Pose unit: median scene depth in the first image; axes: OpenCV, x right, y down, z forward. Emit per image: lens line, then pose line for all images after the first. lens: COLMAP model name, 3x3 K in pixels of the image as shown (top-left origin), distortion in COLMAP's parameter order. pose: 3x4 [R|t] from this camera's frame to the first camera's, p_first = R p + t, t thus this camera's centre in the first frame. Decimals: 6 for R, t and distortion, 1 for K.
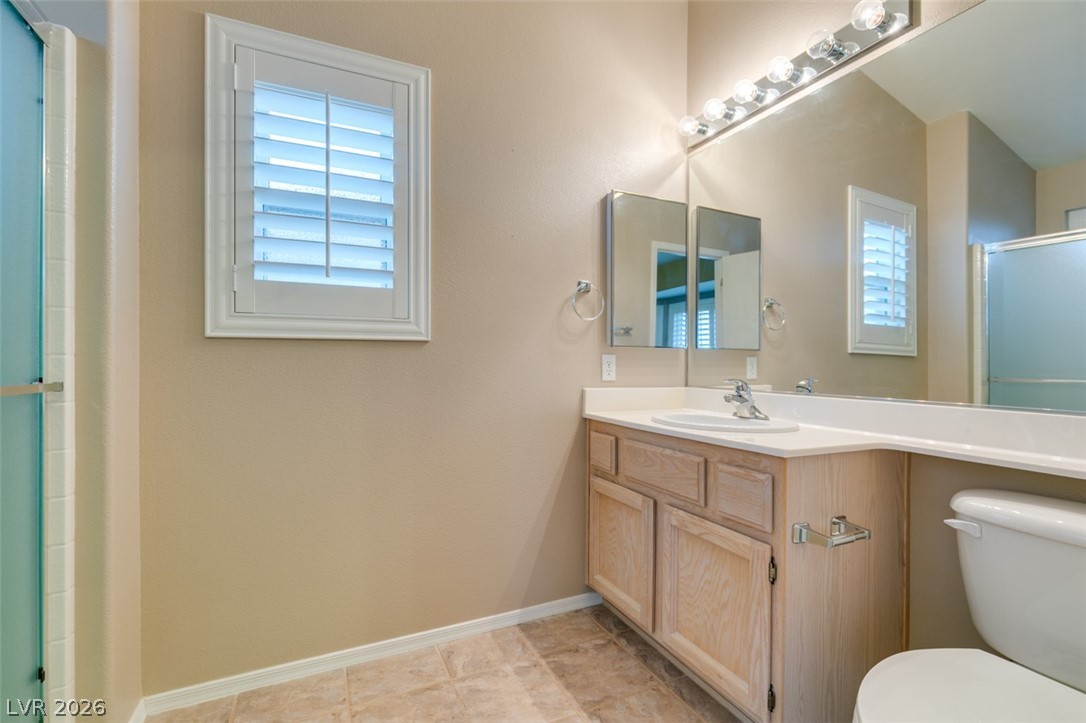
lens RADIAL K [[485.7, 0, 535.1], [0, 485.7, 361.9], [0, 0, 1]] dist [0.001351, -0.001618]
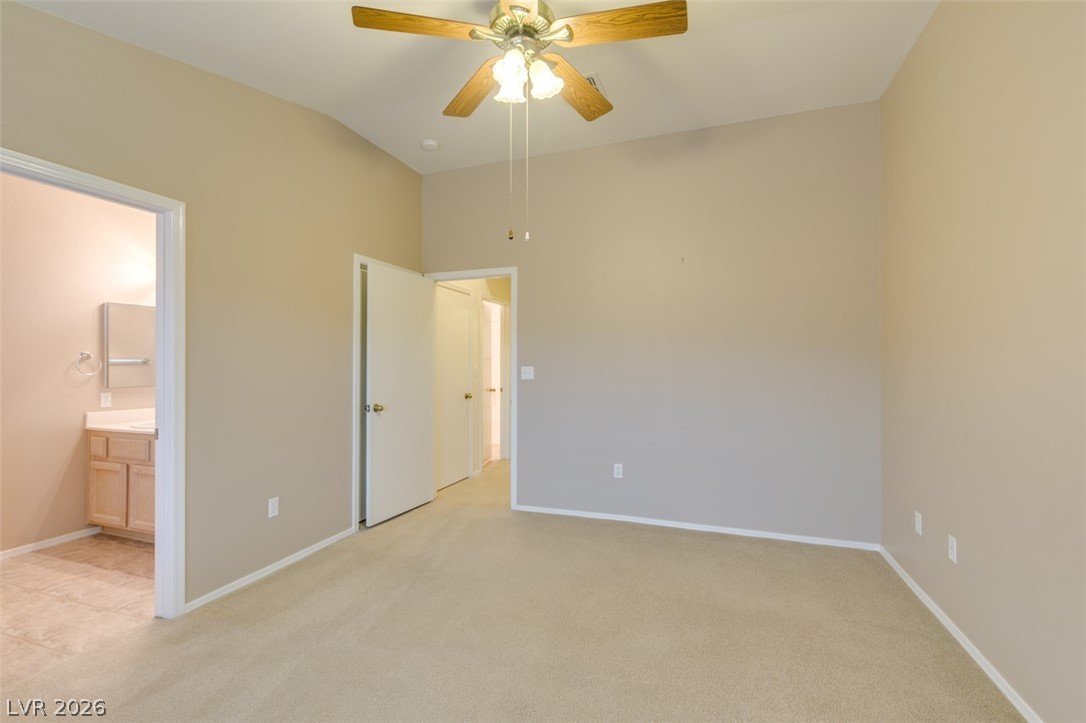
lens RADIAL K [[485.7, 0, 550.7], [0, 485.7, 361.2], [0, 0, 1]] dist [0.001351, -0.001618]
pose [[0.691777, 0.002156, 0.722108, -0.007058], [-0.003929, 0.999992, 0.000778, -0.152725], [-0.722101, -0.003375, 0.691780, -1.566901]]
